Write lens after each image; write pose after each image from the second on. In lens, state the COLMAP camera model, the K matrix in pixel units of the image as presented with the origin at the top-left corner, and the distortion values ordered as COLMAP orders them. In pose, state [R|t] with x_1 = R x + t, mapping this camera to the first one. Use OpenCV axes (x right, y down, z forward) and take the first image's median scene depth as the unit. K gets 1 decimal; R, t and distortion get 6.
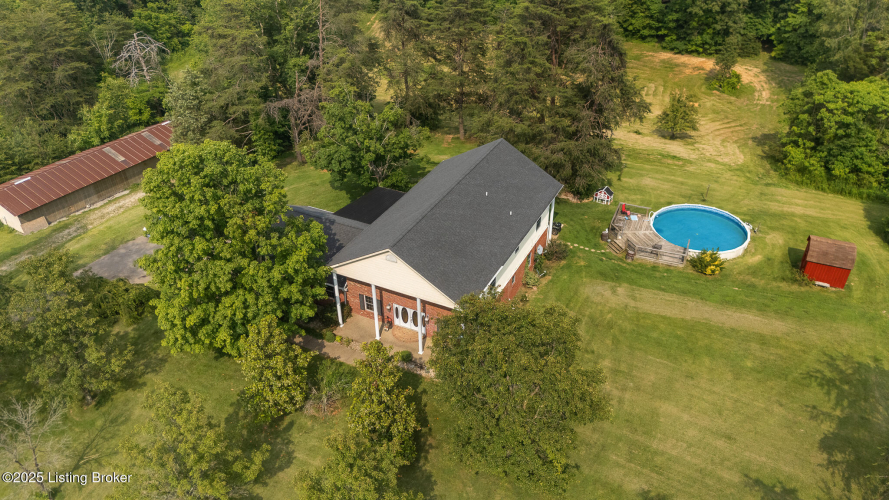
lens RADIAL K [[646.2, 0, 445.4], [0, 646.2, 250.2], [0, 0, 1]] dist [0.027871, -0.005503]
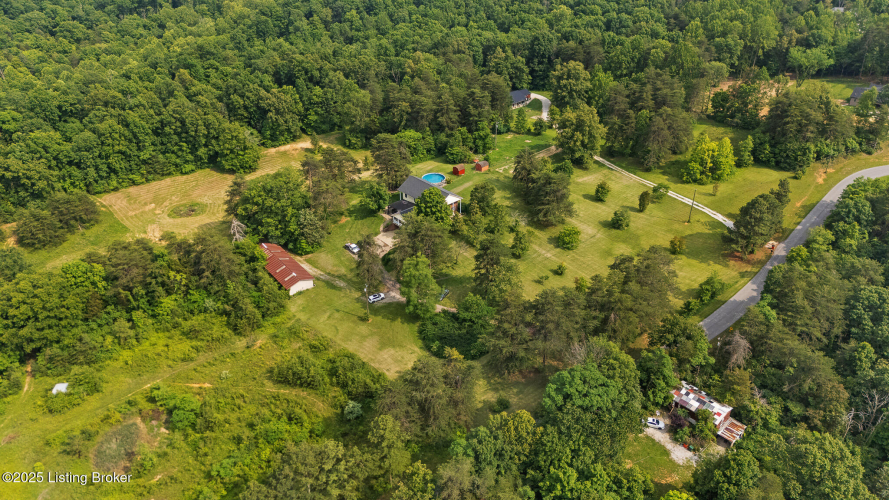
lens RADIAL K [[646.2, 0, 444.3], [0, 646.2, 250.0], [0, 0, 1]] dist [0.027871, -0.005503]
pose [[0.366914, -0.478619, 0.797683, -2.635418], [0.518389, 0.817206, 0.251888, -0.571569], [-0.772429, 0.321089, 0.547955, -0.957686]]
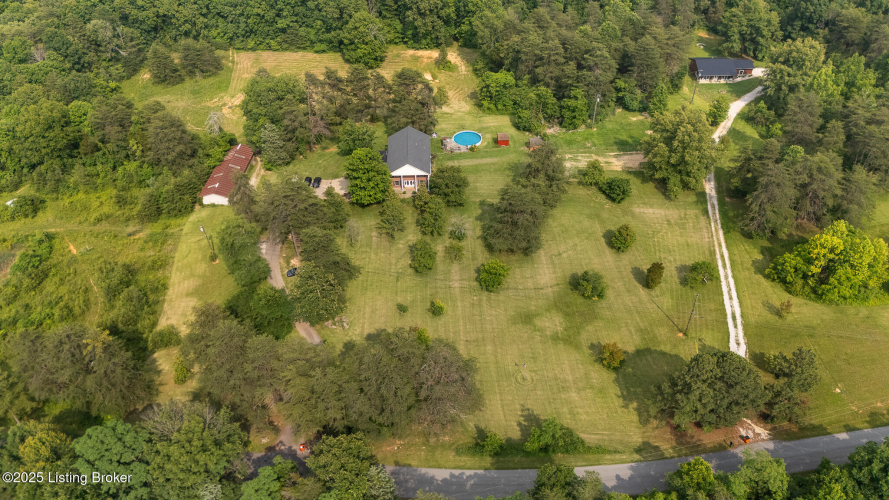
lens RADIAL K [[646.2, 0, 443.0], [0, 646.2, 250.9], [0, 0, 1]] dist [0.027871, -0.005503]
pose [[0.880334, -0.309008, 0.359897, -0.946163], [0.265940, 0.949770, 0.164964, -0.059937], [-0.392794, -0.049512, 0.918293, -1.747755]]
